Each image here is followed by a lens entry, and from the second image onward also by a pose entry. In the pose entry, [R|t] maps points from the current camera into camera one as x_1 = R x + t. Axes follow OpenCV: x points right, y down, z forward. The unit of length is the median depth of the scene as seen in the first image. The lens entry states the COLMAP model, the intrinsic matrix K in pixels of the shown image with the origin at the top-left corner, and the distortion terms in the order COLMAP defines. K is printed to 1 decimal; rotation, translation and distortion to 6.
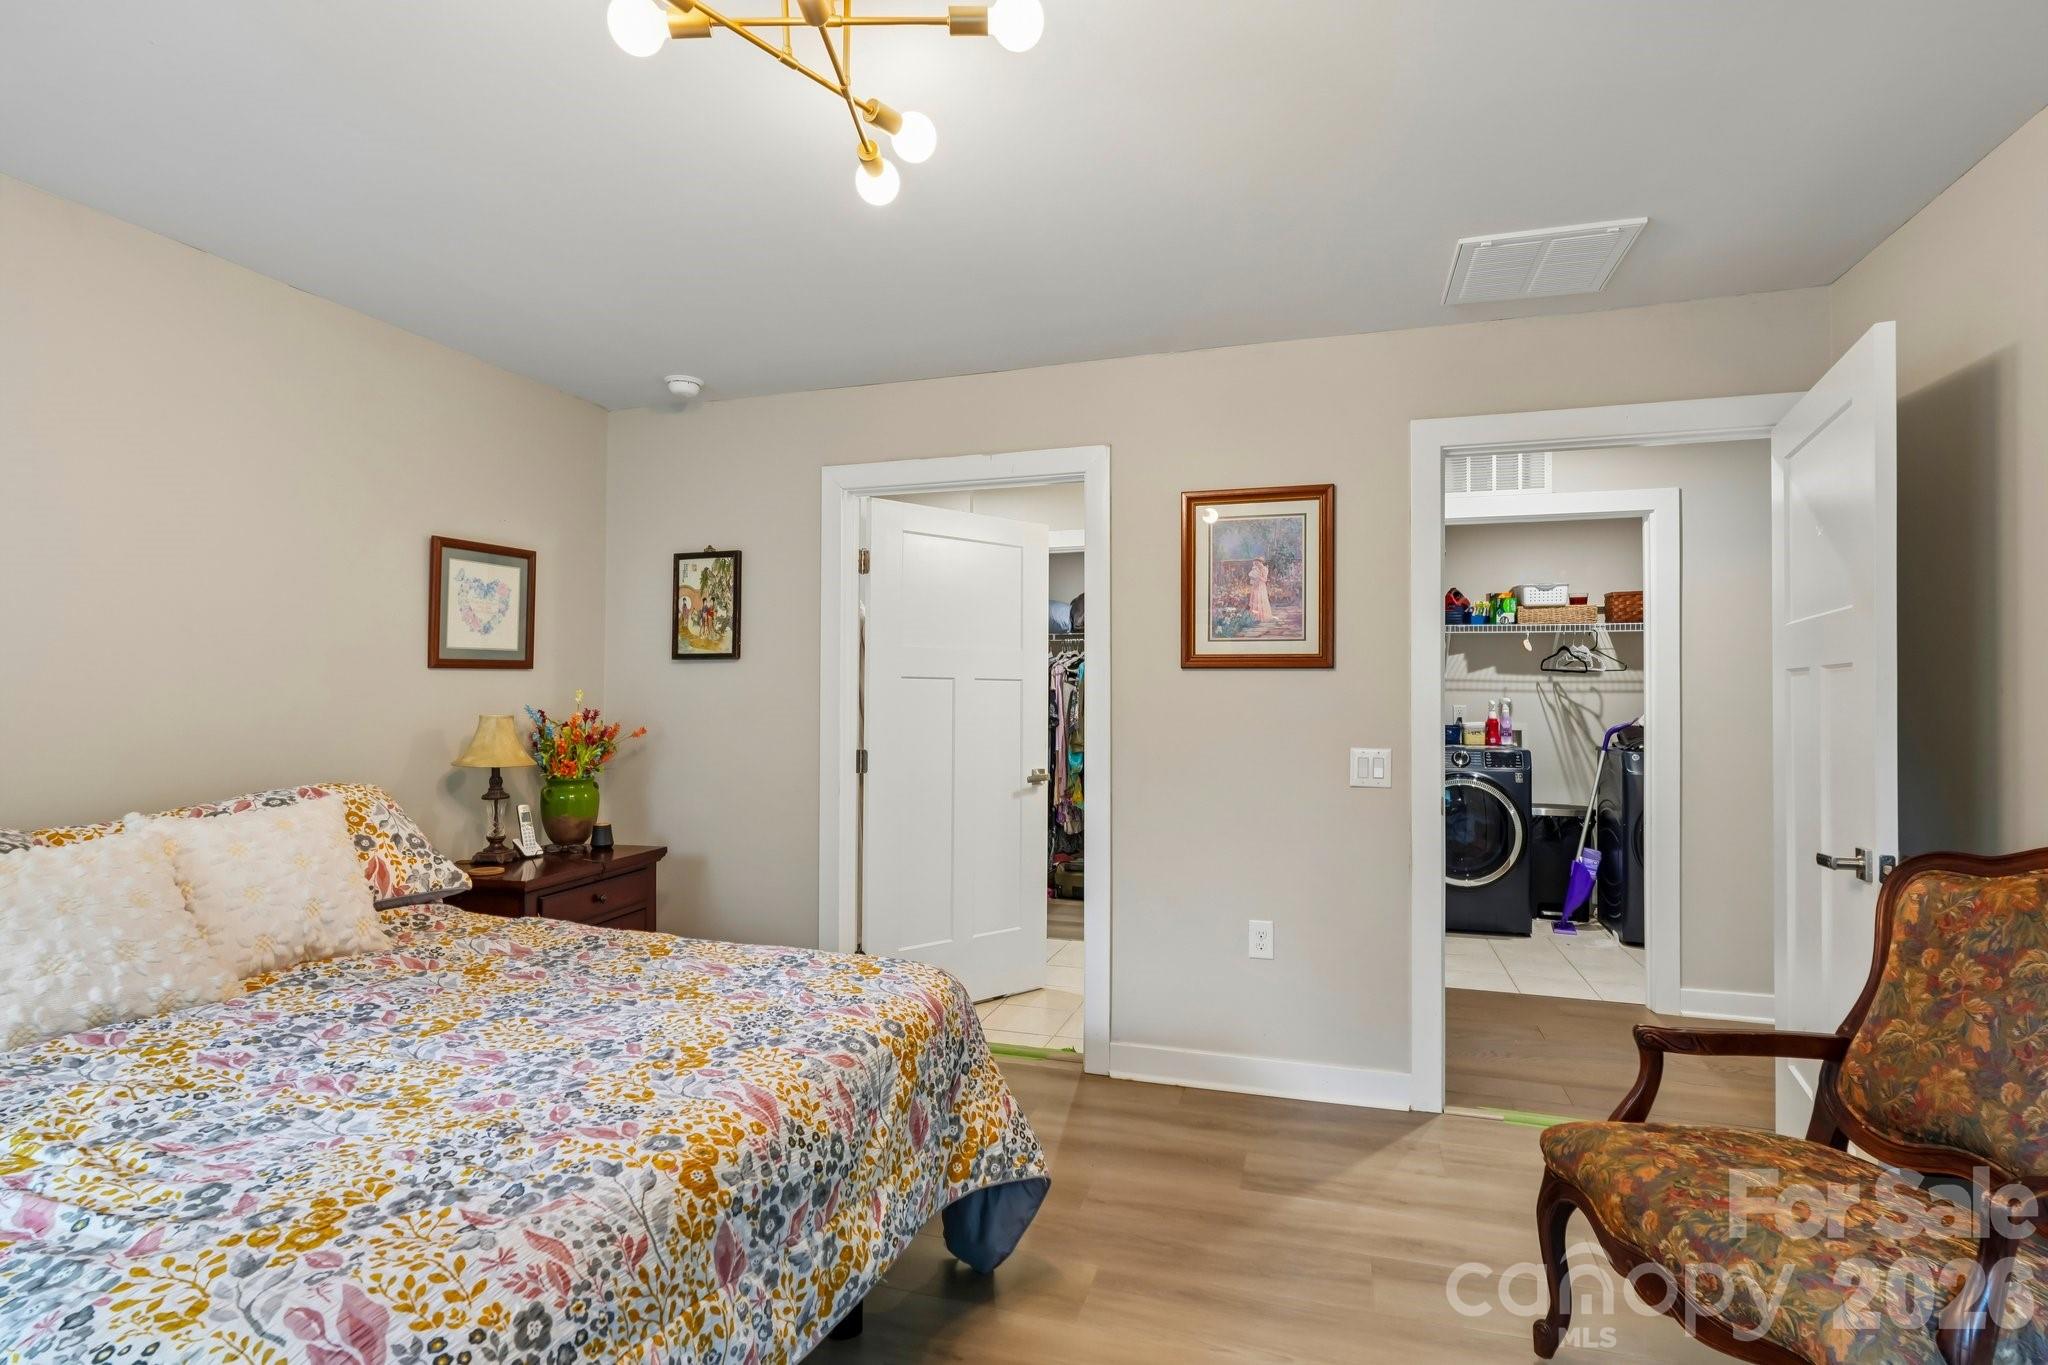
lens RADIAL K [[1003.3, 0, 1031.7], [0, 1003.3, 676.0], [0, 0, 1]] dist [0.001629, 0.000017]
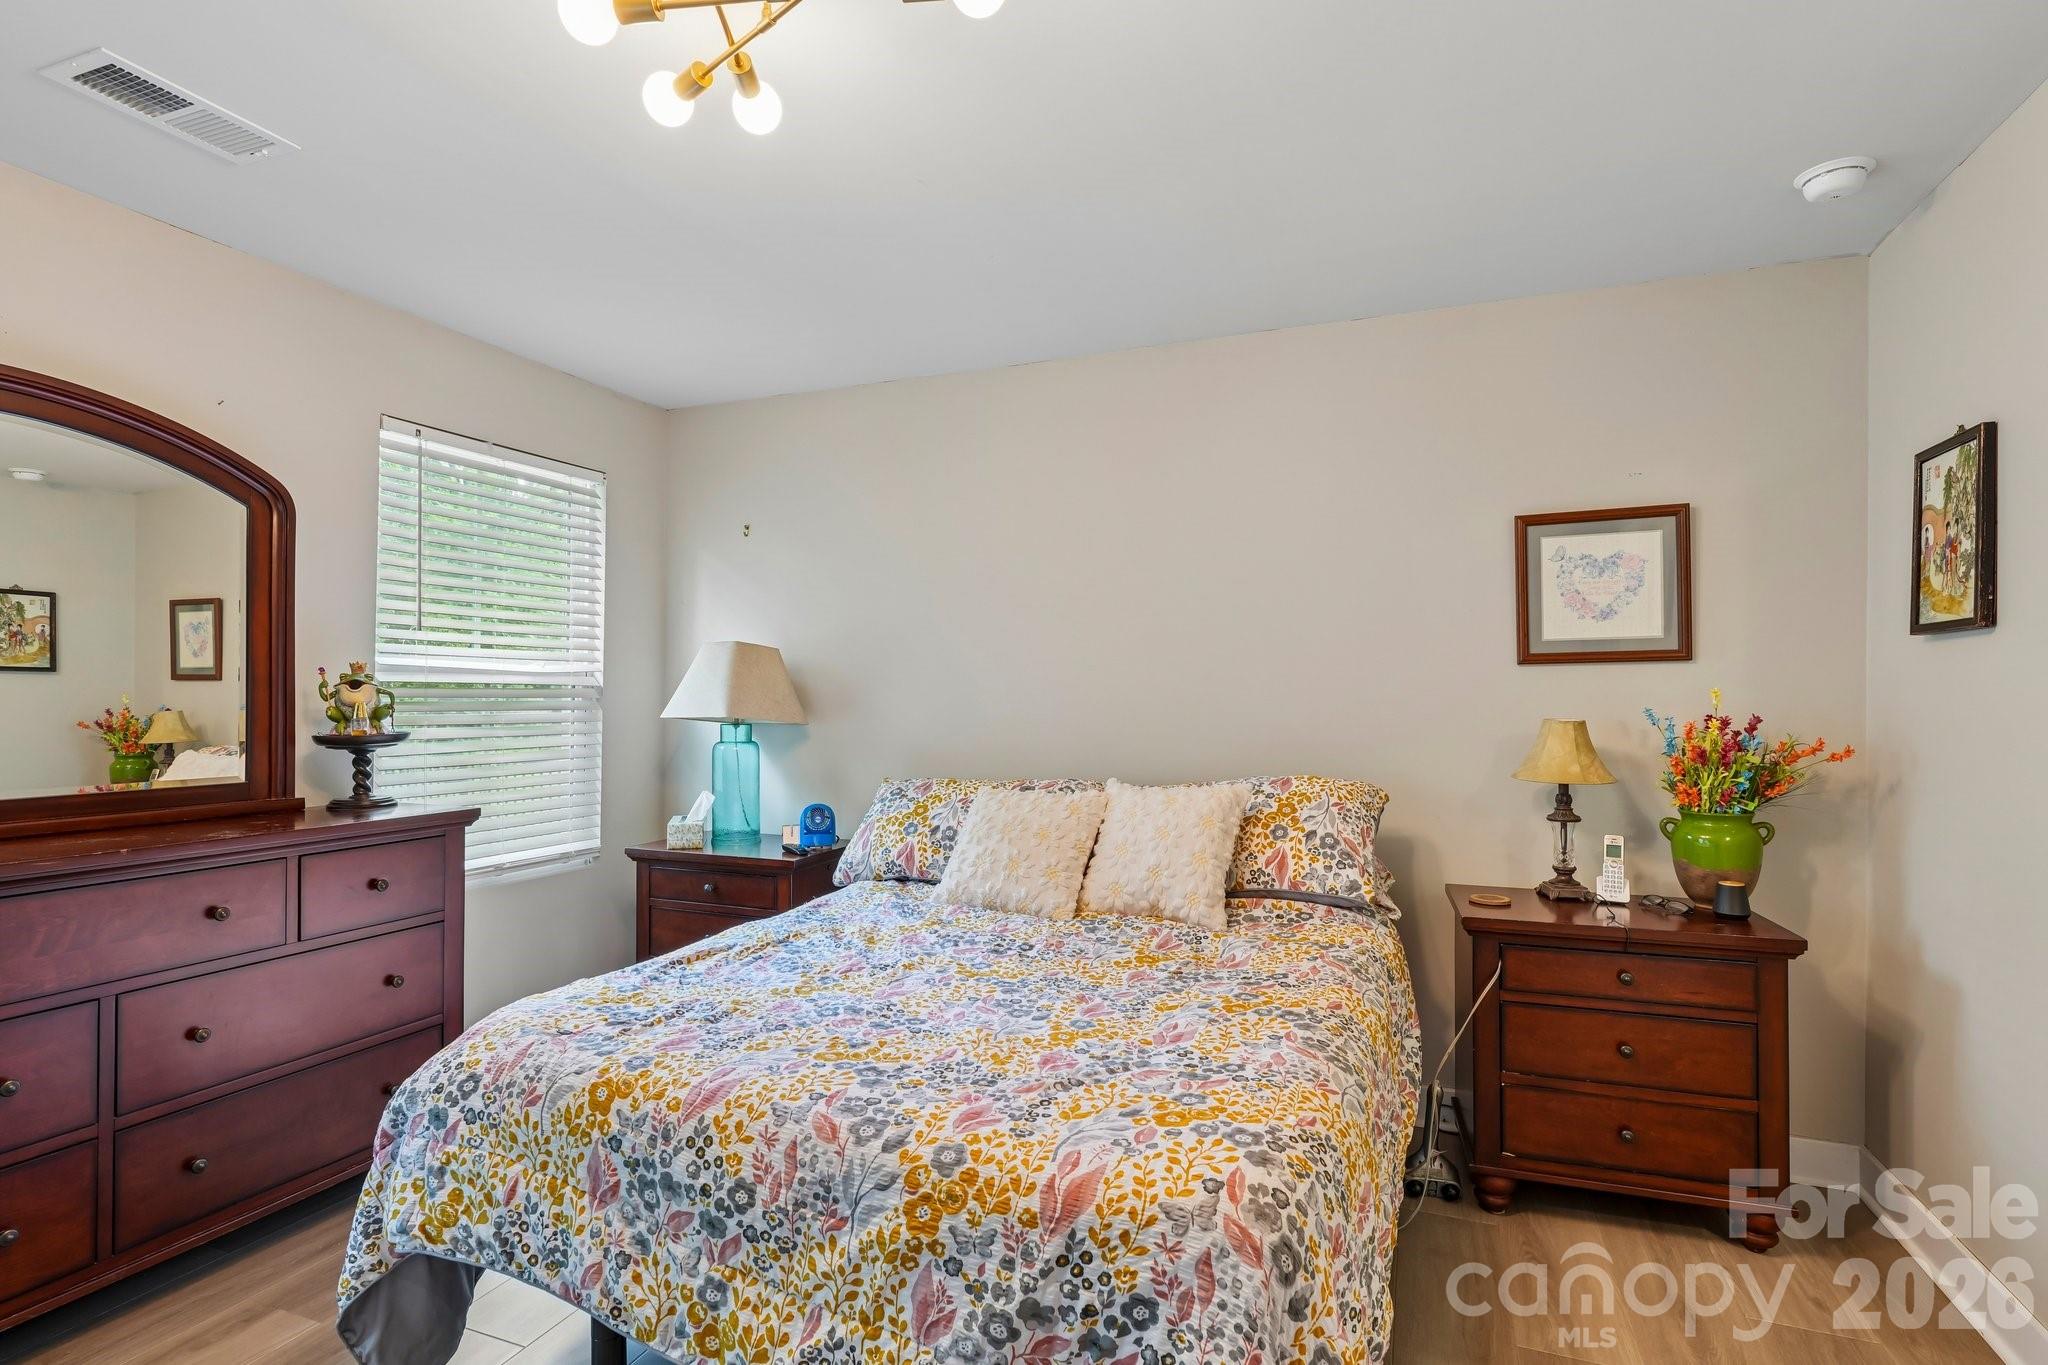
lens RADIAL K [[1003.3, 0, 1023.7], [0, 1003.3, 680.3], [0, 0, 1]] dist [0.001629, 0.000017]
pose [[-0.080917, -0.014717, -0.996612, 0.556793], [0.017354, 0.999719, -0.016172, 0.021681], [0.996570, -0.018603, -0.080639, 1.078027]]
